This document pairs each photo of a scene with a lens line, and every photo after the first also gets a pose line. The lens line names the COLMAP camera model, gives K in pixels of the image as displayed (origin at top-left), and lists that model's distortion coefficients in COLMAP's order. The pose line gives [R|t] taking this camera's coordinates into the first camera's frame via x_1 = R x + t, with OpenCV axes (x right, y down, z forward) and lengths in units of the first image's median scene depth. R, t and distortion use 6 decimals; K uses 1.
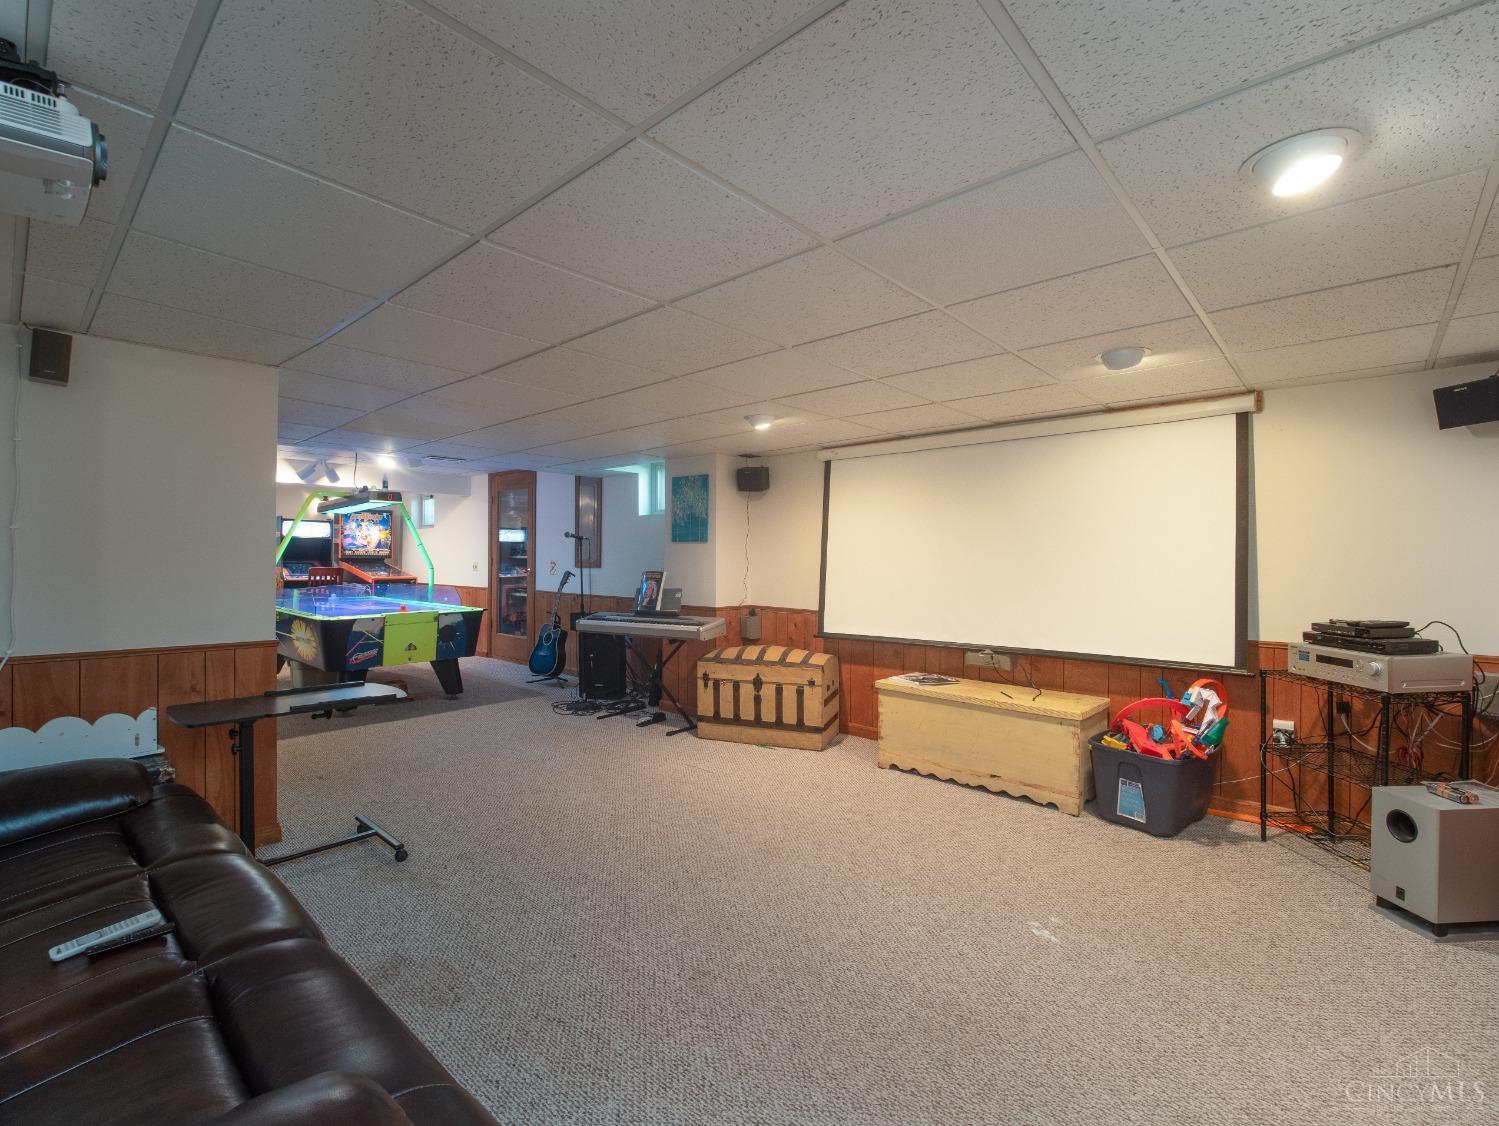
lens RADIAL K [[683.5, 0, 749.5], [0, 683.5, 563.0], [0, 0, 1]] dist [0.000186, 0.000005]
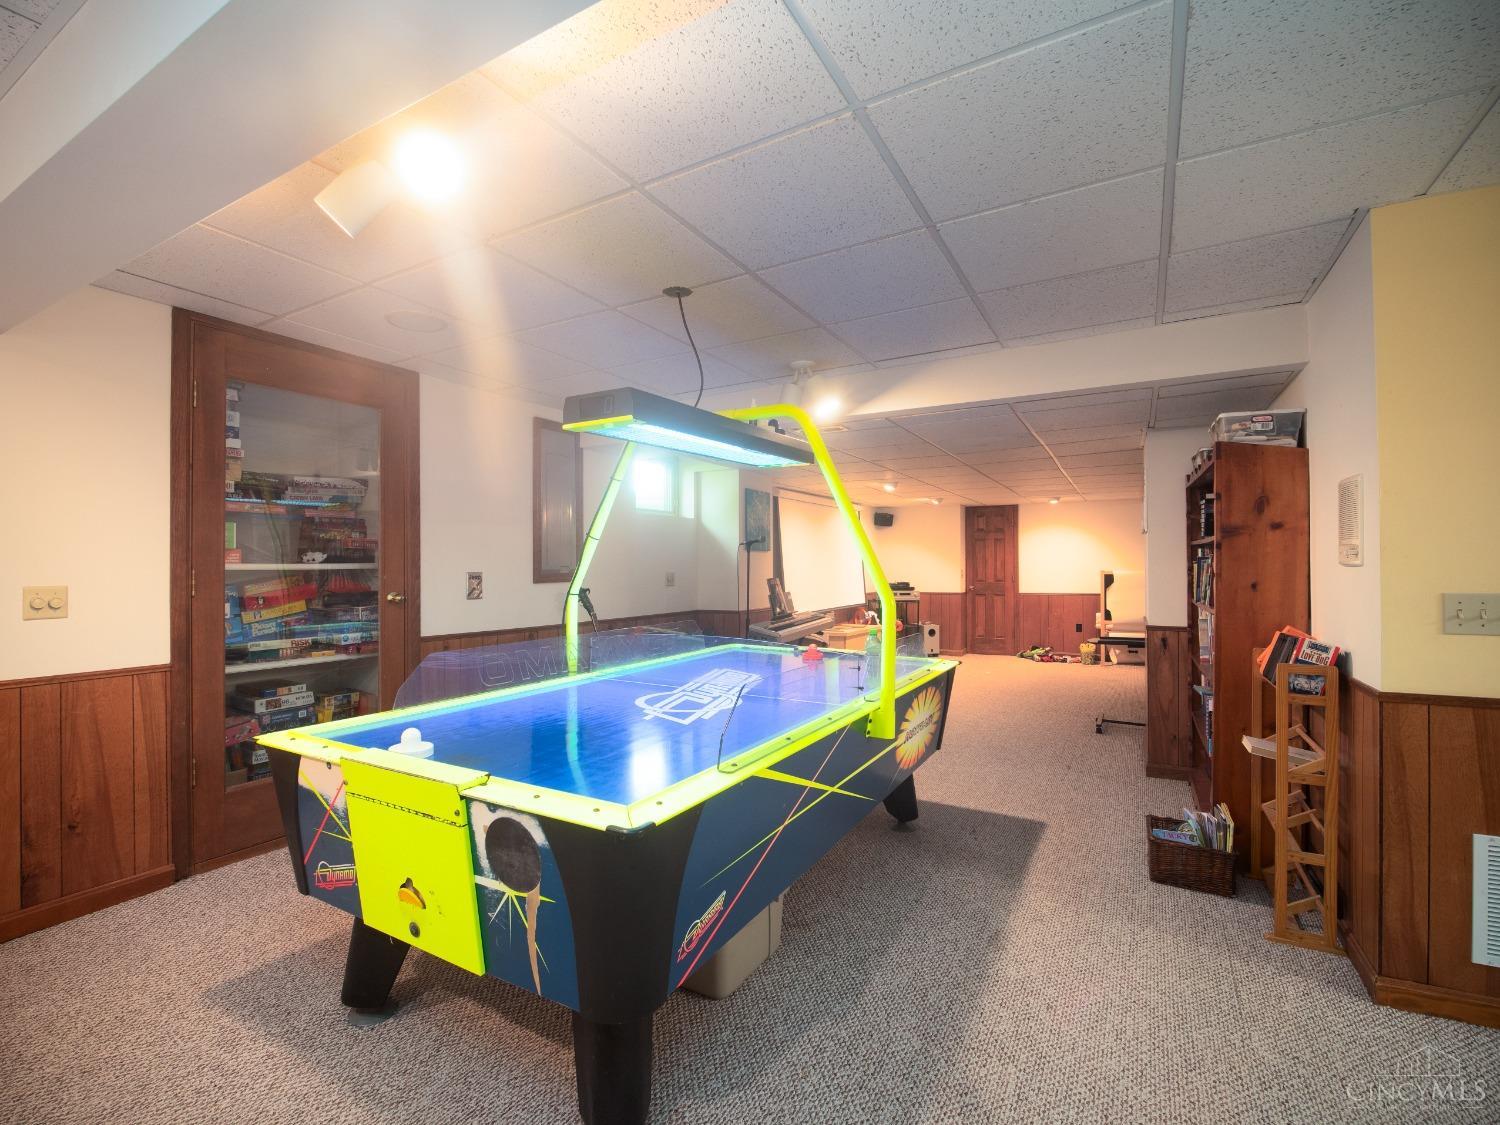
lens RADIAL K [[674.8, 0, 750.0], [0, 674.8, 562.5], [0, 0, 1]] dist [-0.000552, 0.000078]
pose [[-0.209580, -0.000601, 0.977791, -2.397108], [0.006640, 0.999976, 0.002038, -0.034853], [-0.977769, 0.006920, -0.209571, 2.578902]]
